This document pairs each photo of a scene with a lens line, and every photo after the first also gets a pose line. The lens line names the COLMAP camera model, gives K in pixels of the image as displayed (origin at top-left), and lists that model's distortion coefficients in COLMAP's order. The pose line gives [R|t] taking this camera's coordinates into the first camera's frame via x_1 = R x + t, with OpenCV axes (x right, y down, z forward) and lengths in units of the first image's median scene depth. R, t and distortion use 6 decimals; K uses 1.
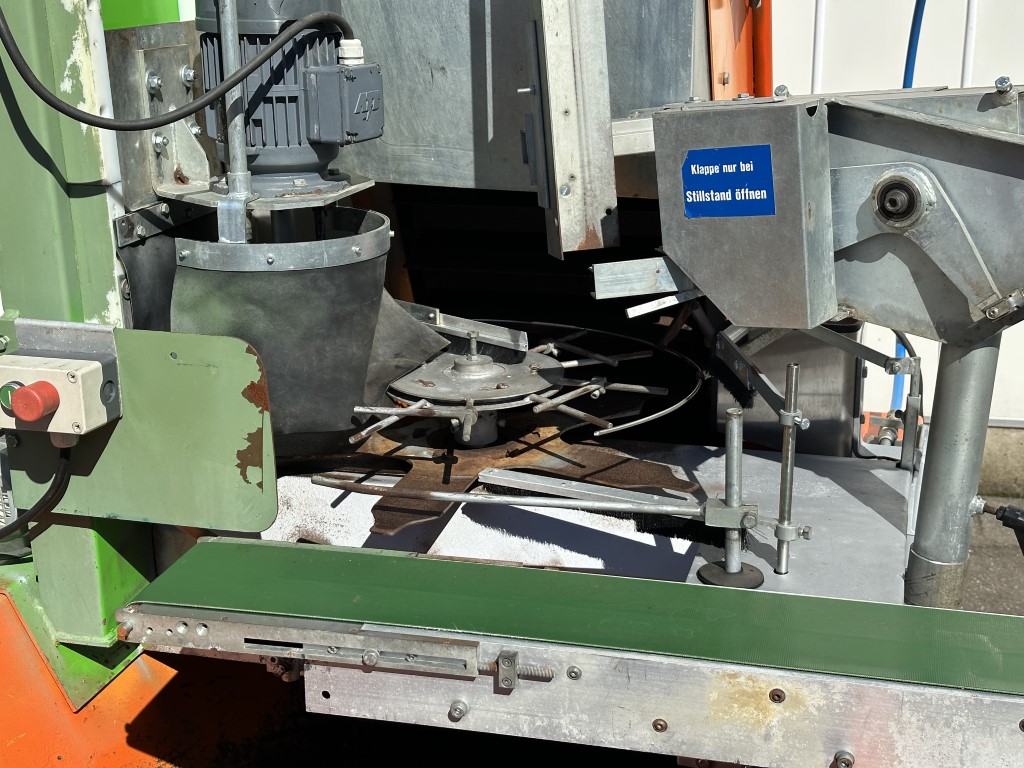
lens RADIAL K [[1424.0, 0, 512.9], [0, 1424.0, 378.1], [0, 0, 1]] dist [0.126869, 0.000000]
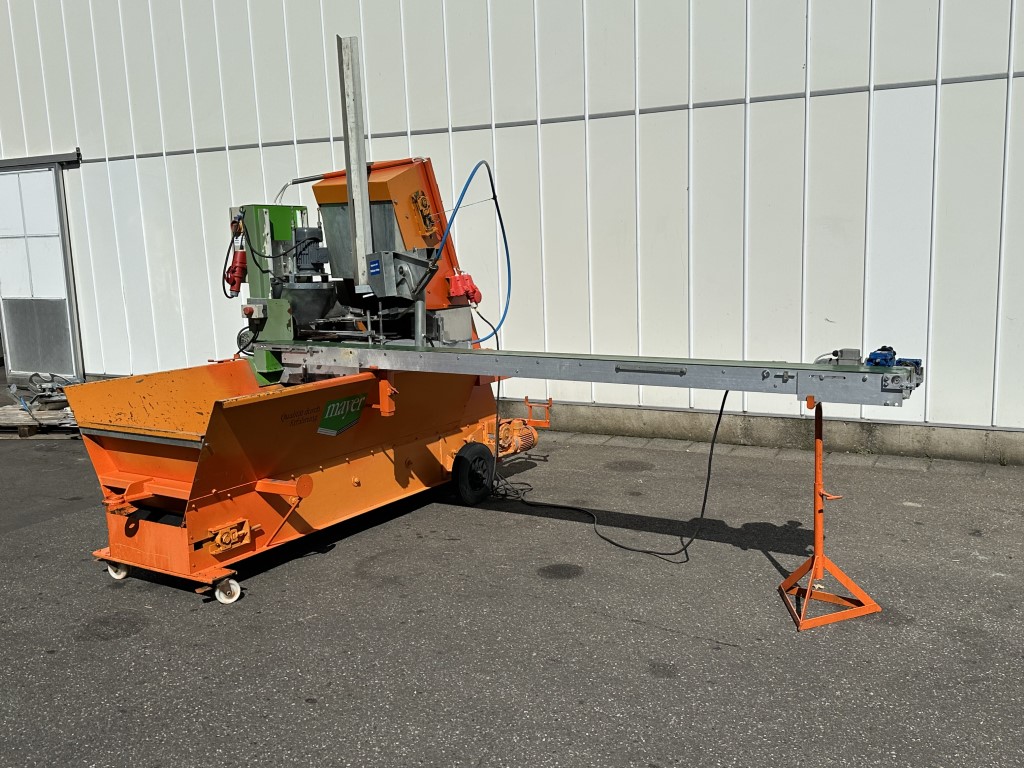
lens RADIAL K [[966.1, 0, 519.4], [0, 966.1, 387.9], [0, 0, 1]] dist [0.115579, 0.000000]
pose [[0.963617, 0.036598, -0.264769, 1.463366], [-0.074535, 0.988081, -0.134688, 0.657834], [0.256684, 0.149523, 0.954859, -1.934849]]
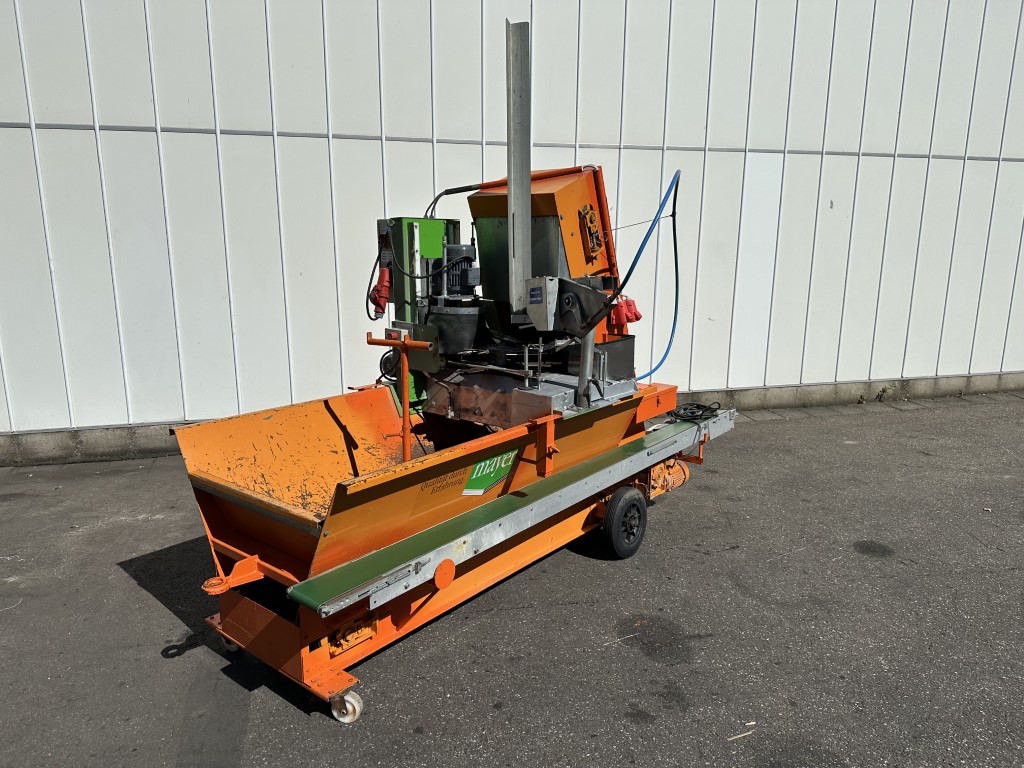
lens RADIAL K [[713.7, 0, 501.9], [0, 713.7, 388.7], [0, 0, 1]] dist [0.116887, 0.000663]
pose [[0.918029, 0.106831, -0.381851, 0.848468], [-0.143045, 0.987401, -0.067655, 0.278747], [0.369813, 0.116731, 0.921744, -0.918191]]
